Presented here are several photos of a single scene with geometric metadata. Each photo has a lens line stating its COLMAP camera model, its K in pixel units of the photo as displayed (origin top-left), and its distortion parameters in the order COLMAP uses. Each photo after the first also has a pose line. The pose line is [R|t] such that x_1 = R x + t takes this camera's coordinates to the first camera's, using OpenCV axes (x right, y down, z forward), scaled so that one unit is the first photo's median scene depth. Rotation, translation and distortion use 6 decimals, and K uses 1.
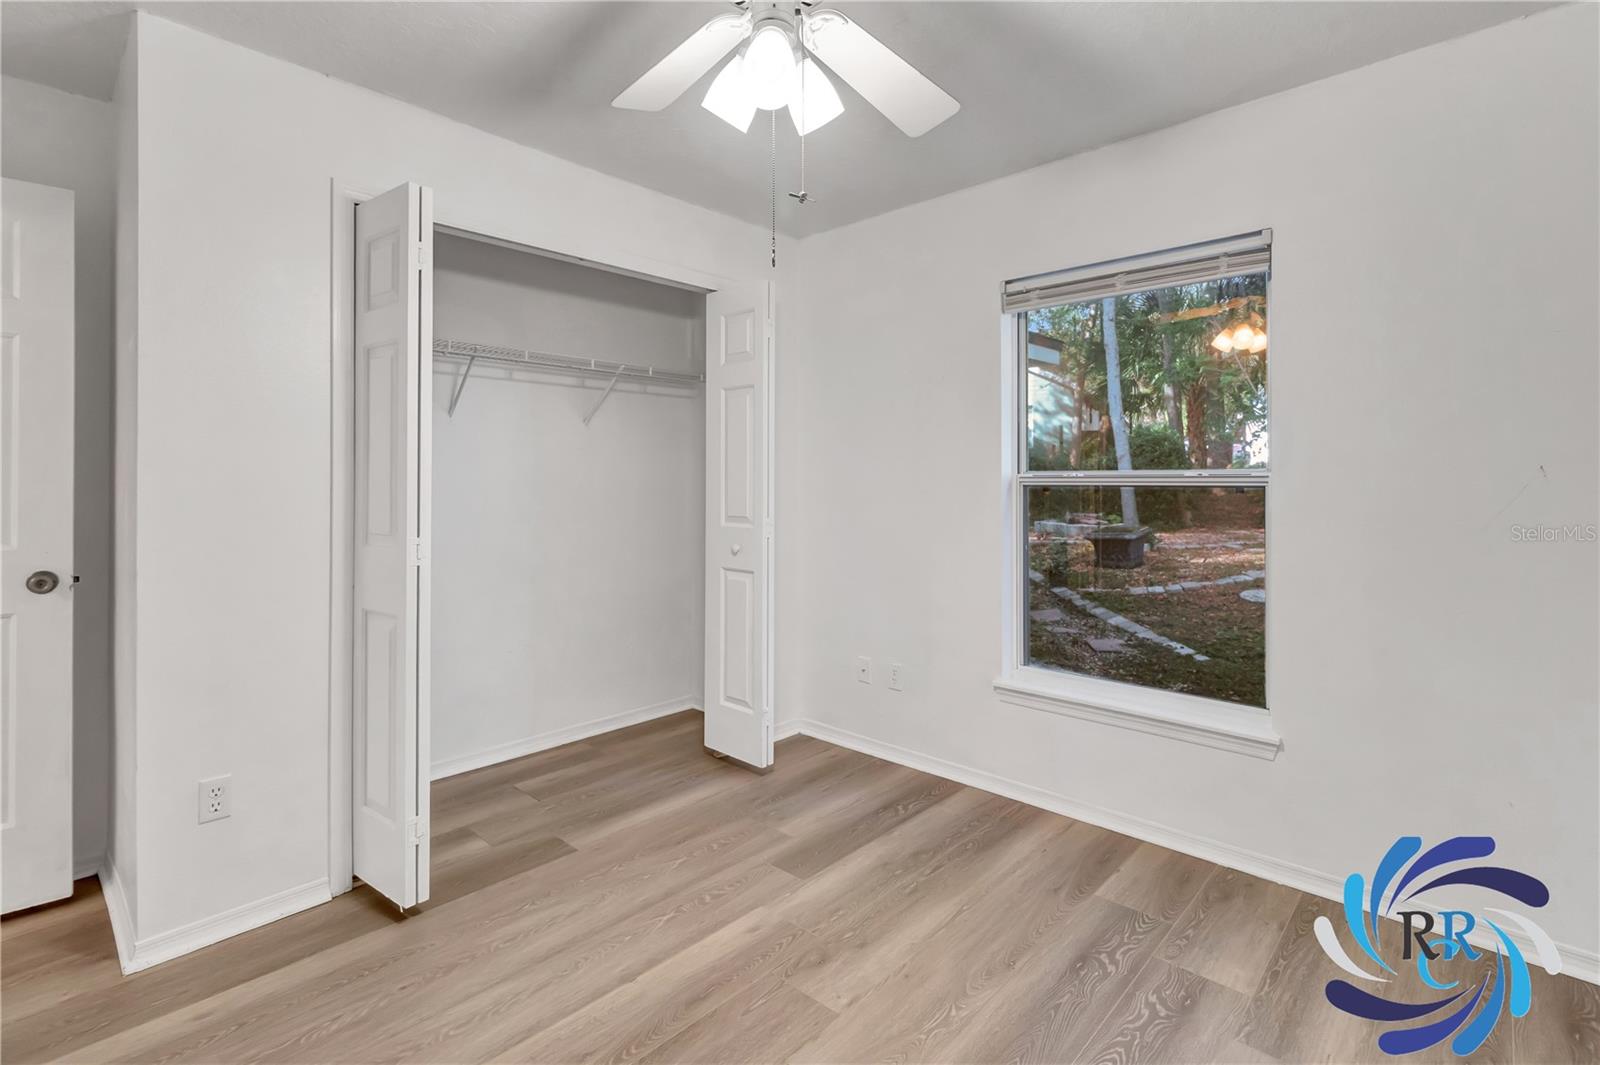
lens RADIAL K [[737.2, 0, 799.2], [0, 737.2, 494.5], [0, 0, 1]] dist [0.000110, 0.001120]
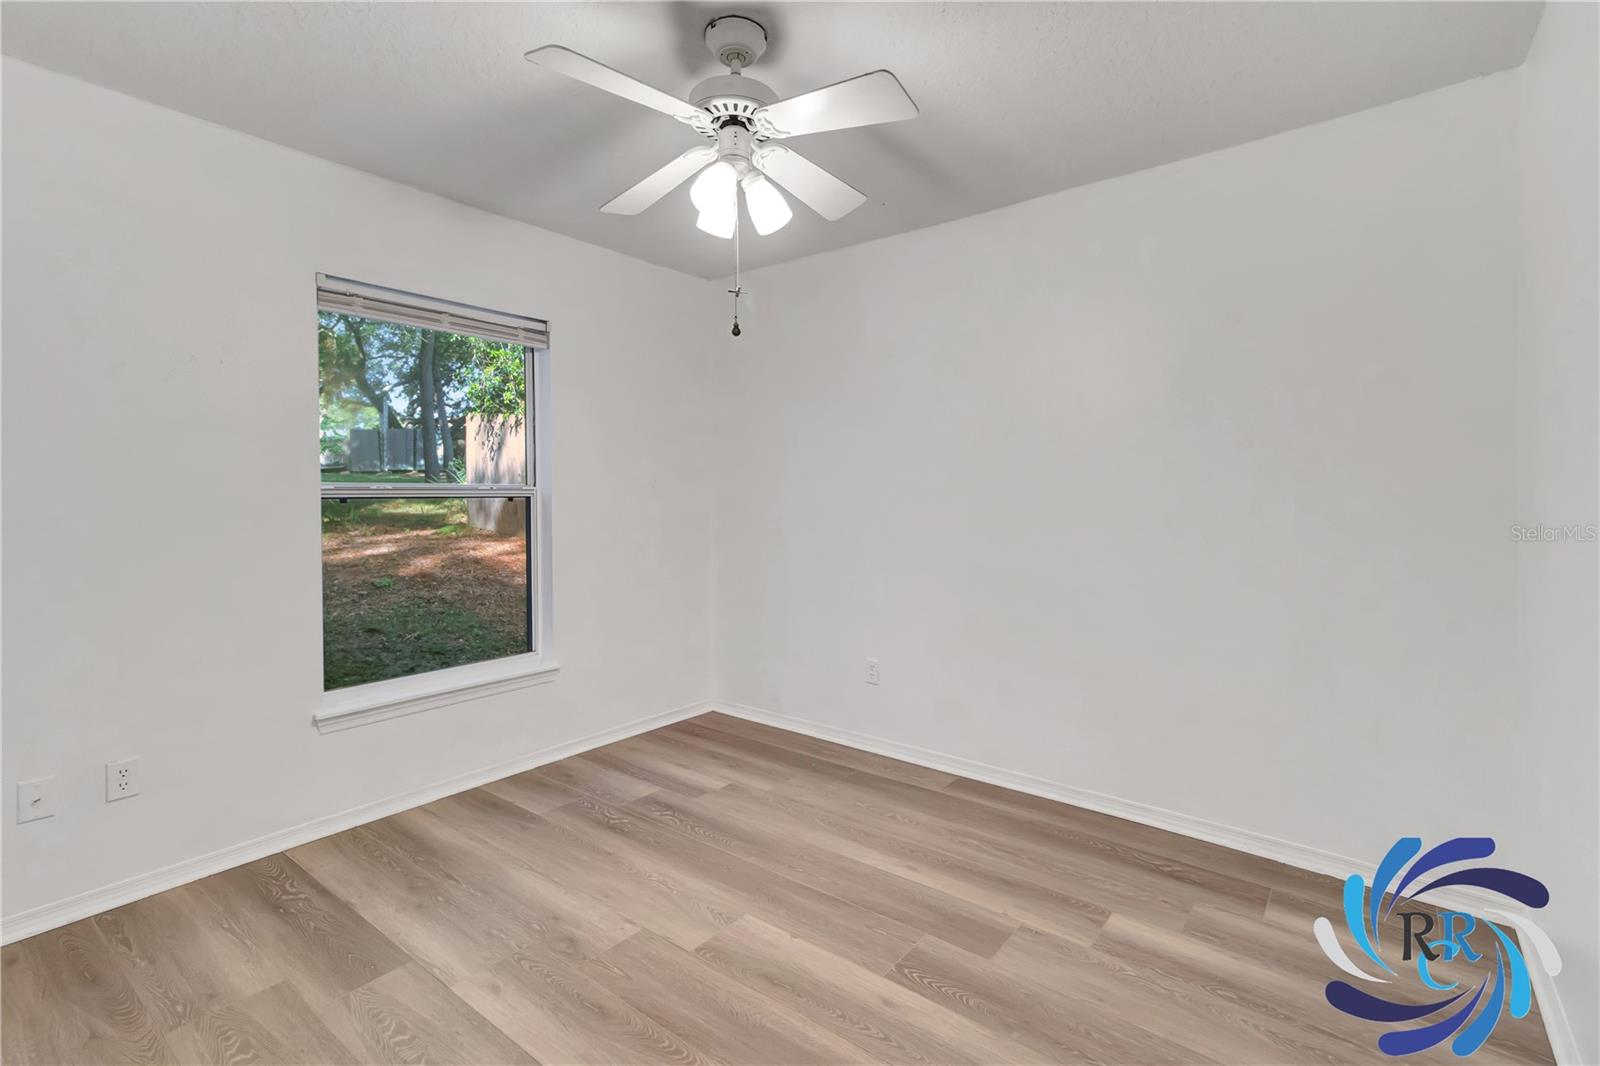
lens RADIAL K [[737.2, 0, 800.1], [0, 737.2, 517.7], [0, 0, 1]] dist [0.000110, 0.001120]
pose [[-0.072658, -0.031169, 0.996870, -0.837047], [0.025486, 0.999127, 0.033097, -0.003232], [-0.997031, 0.027811, -0.071800, 0.586893]]
